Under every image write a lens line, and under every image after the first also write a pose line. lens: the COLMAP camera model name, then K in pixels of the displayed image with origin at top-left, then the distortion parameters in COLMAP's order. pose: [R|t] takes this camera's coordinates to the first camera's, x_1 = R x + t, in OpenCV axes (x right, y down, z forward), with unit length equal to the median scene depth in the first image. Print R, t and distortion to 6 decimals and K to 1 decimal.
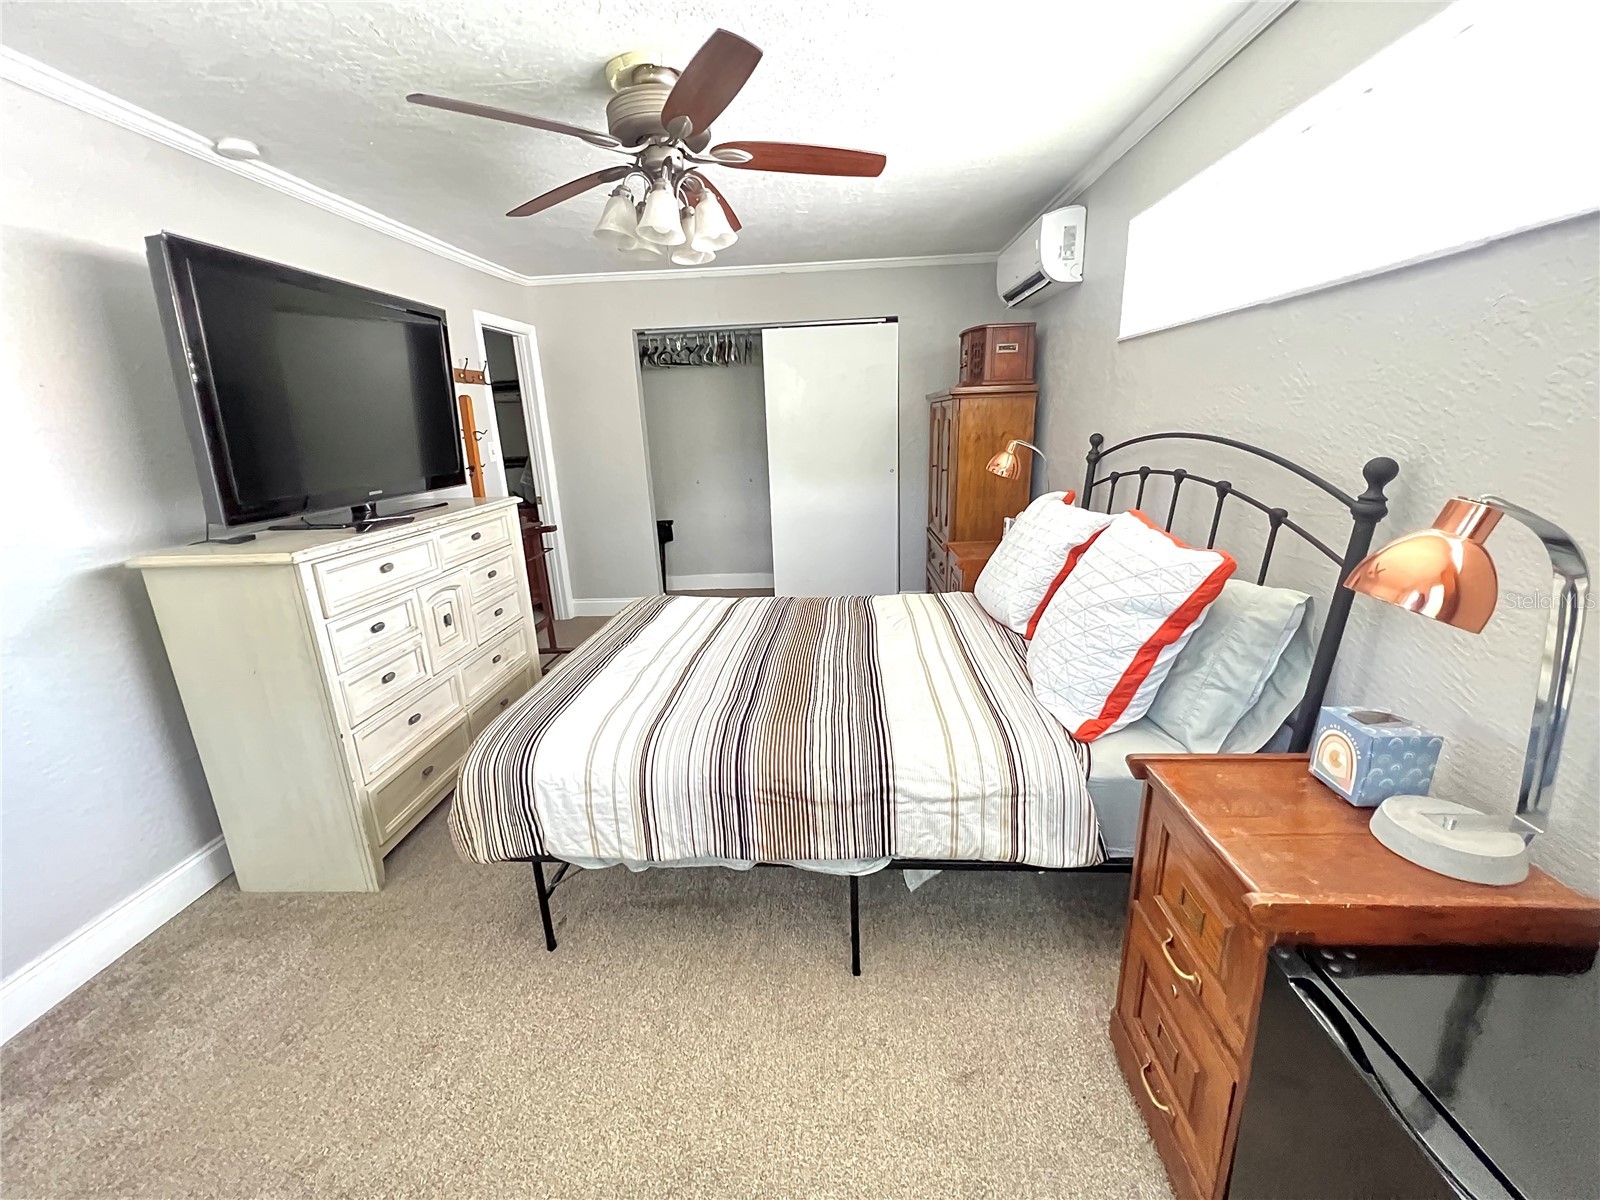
lens RADIAL K [[645.9, 0, 796.8], [0, 645.9, 599.8], [0, 0, 1]] dist [-0.002394, 0.000951]
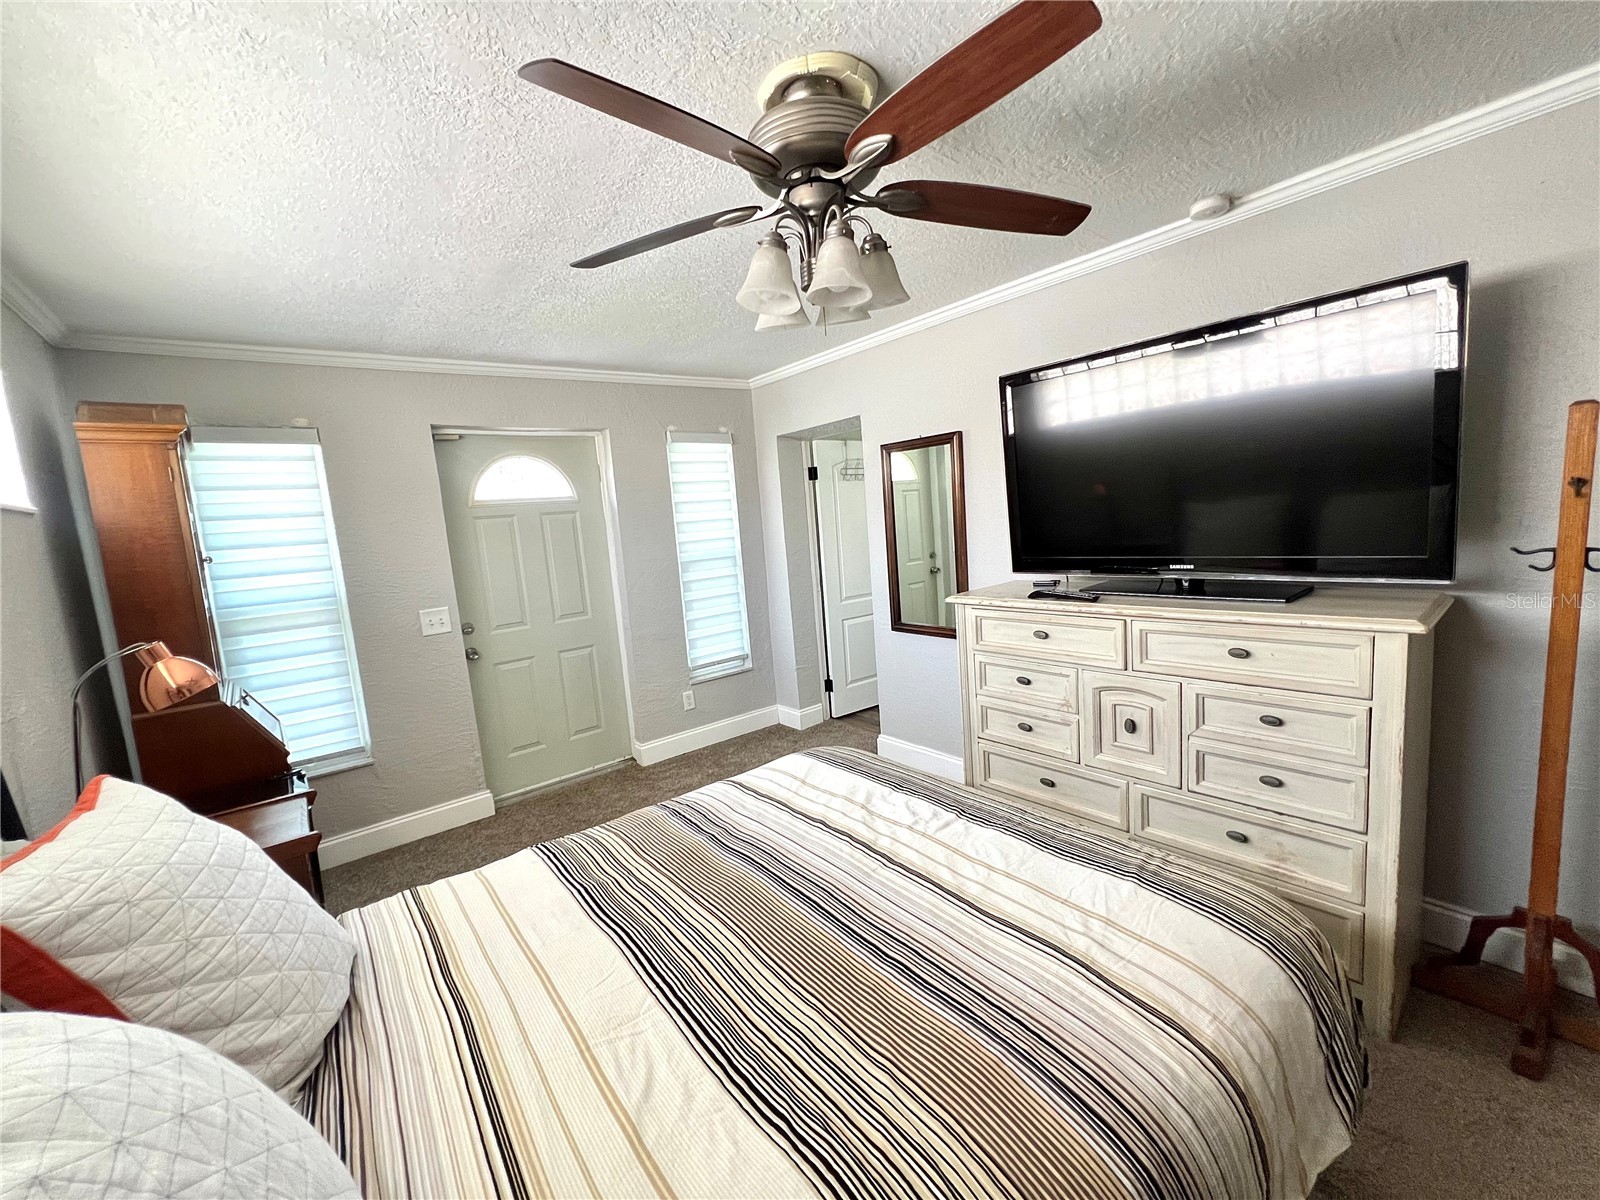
lens RADIAL K [[645.9, 0, 793.6], [0, 645.9, 598.9], [0, 0, 1]] dist [-0.002394, 0.000951]
pose [[-0.738088, 0.181869, -0.649730, 0.315818], [-0.075023, 0.934891, 0.346915, -0.412423], [0.670520, 0.304798, -0.676388, 1.335051]]
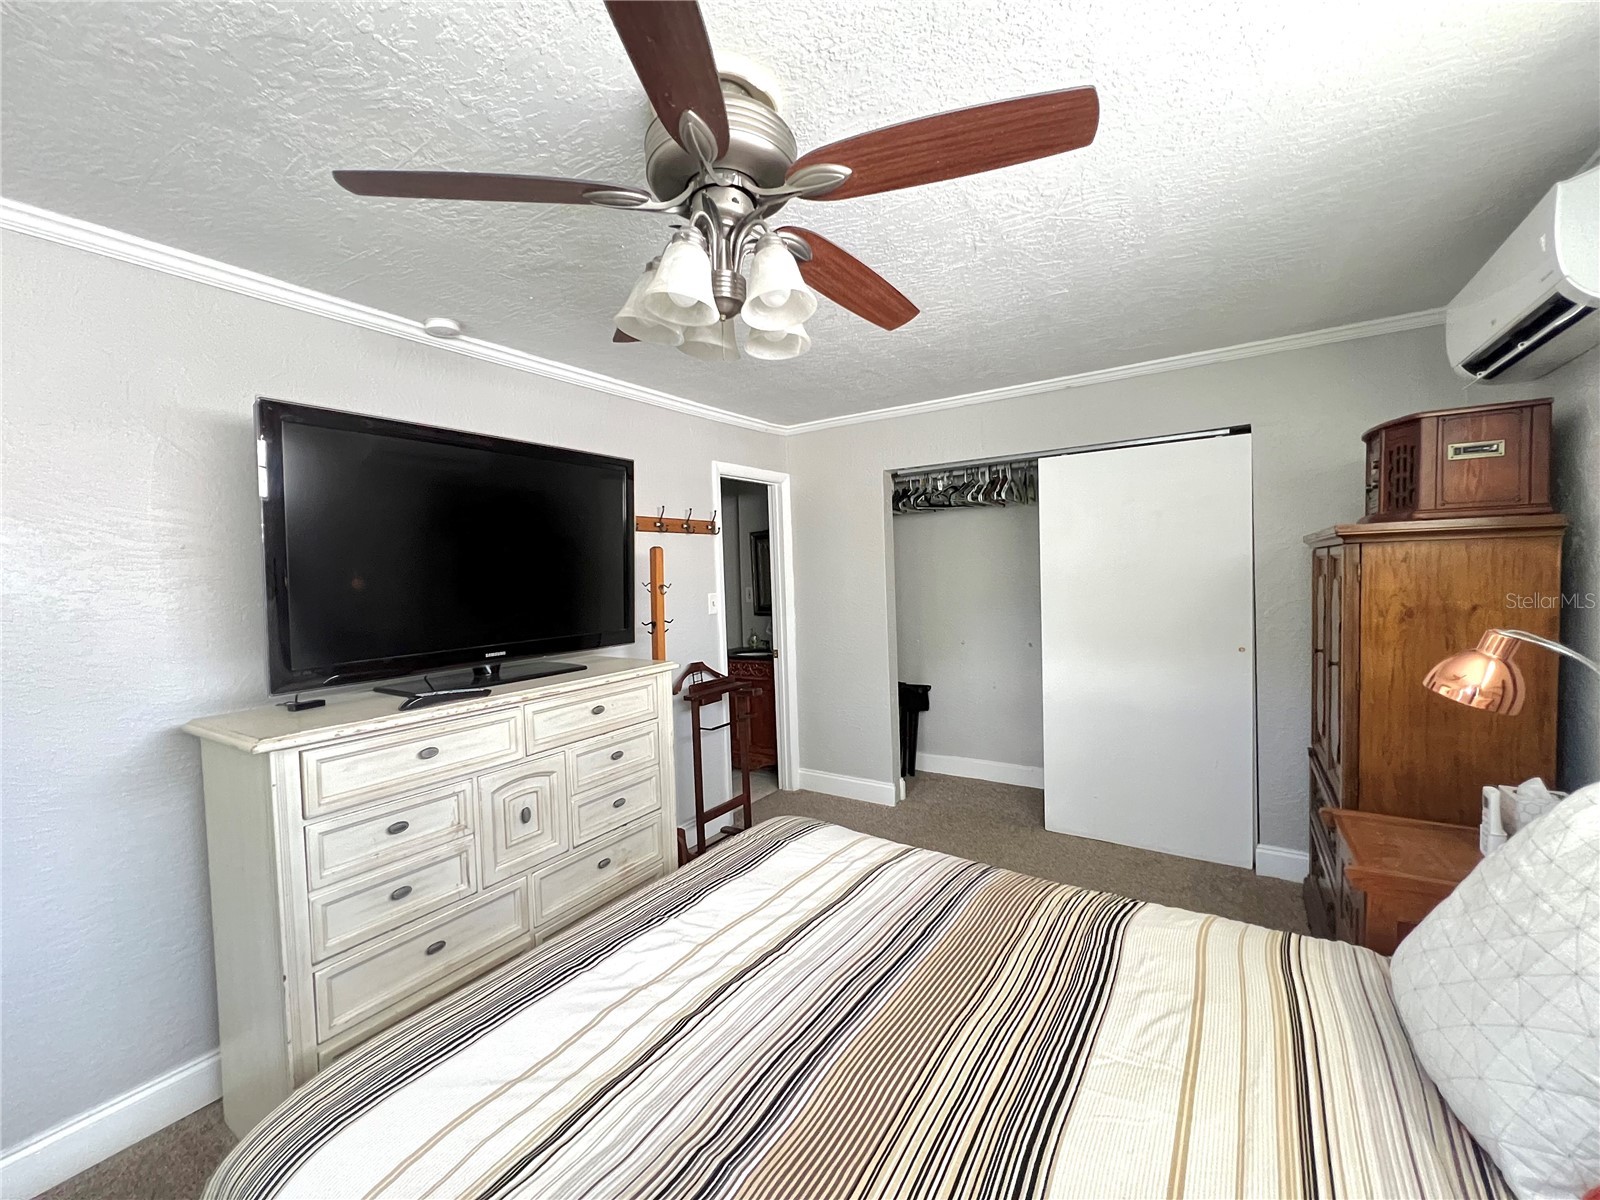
lens RADIAL K [[645.9, 0, 796.3], [0, 645.9, 597.3], [0, 0, 1]] dist [-0.002394, 0.000951]
pose [[0.865148, 0.029963, -0.500620, 0.165438], [-0.136299, 0.974689, -0.177209, -0.151401], [0.482640, 0.221546, 0.847335, 0.455339]]
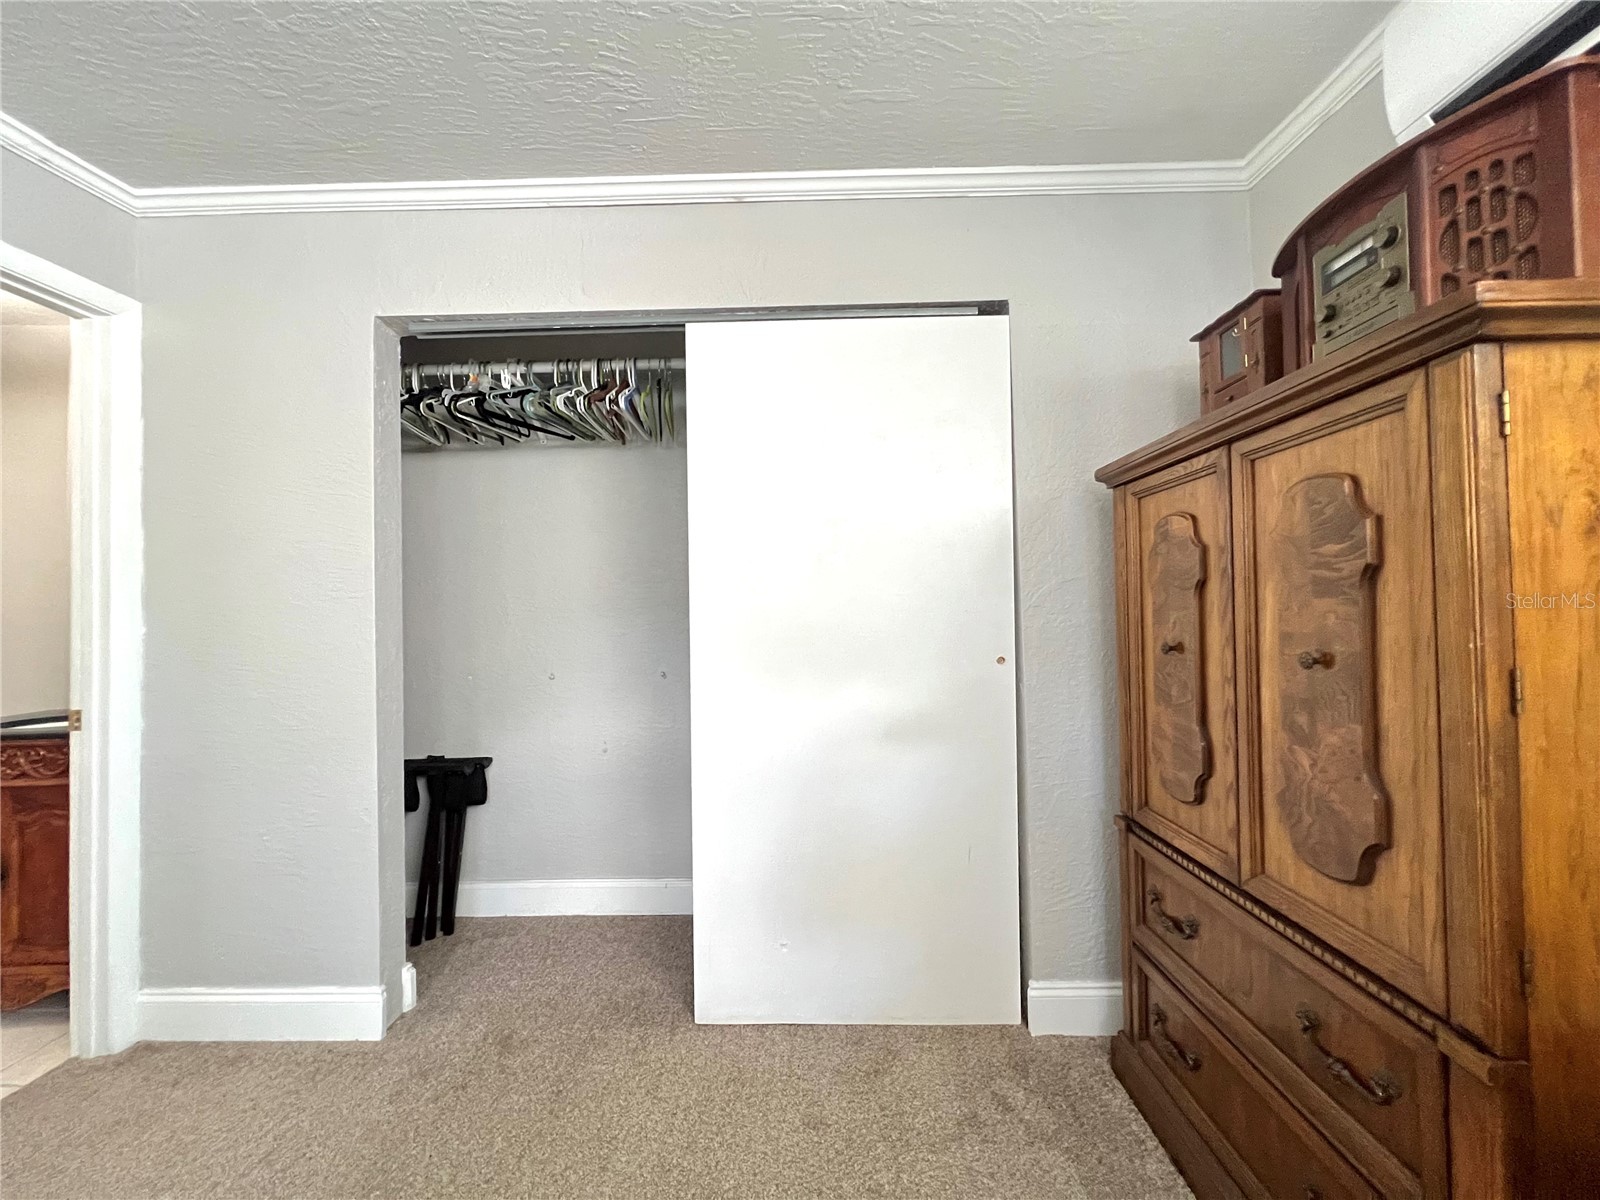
lens RADIAL K [[645.9, 0, 792.4], [0, 645.9, 599.7], [0, 0, 1]] dist [-0.002394, 0.000951]
pose [[0.998927, 0.024016, 0.039594, 0.006720], [-0.011633, 0.957732, -0.287425, -0.239167], [-0.044824, 0.286656, 0.956984, 1.221402]]
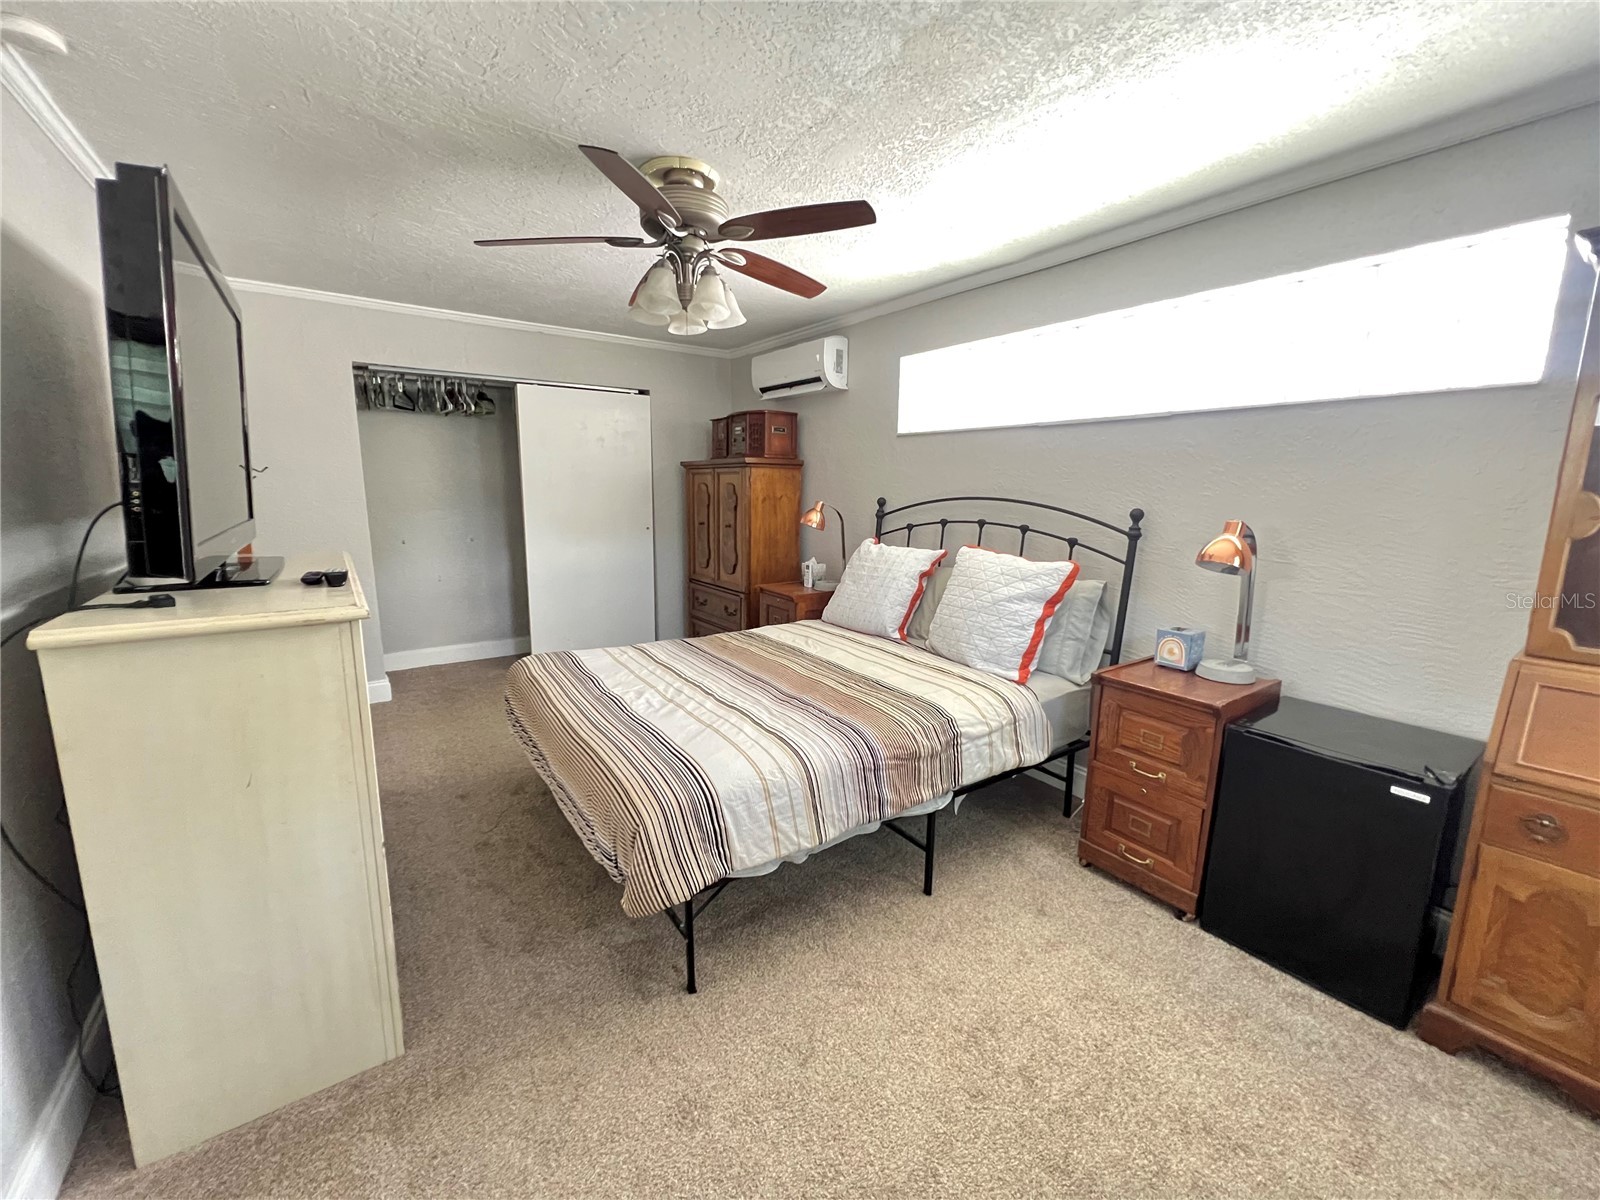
lens RADIAL K [[645.9, 0, 797.7], [0, 645.9, 599.8], [0, 0, 1]] dist [-0.002394, 0.000951]
pose [[0.780941, -0.063135, 0.621405, -0.656087], [0.128637, 0.989808, -0.061098, 0.028073], [-0.611214, 0.127649, 0.781103, 0.053555]]
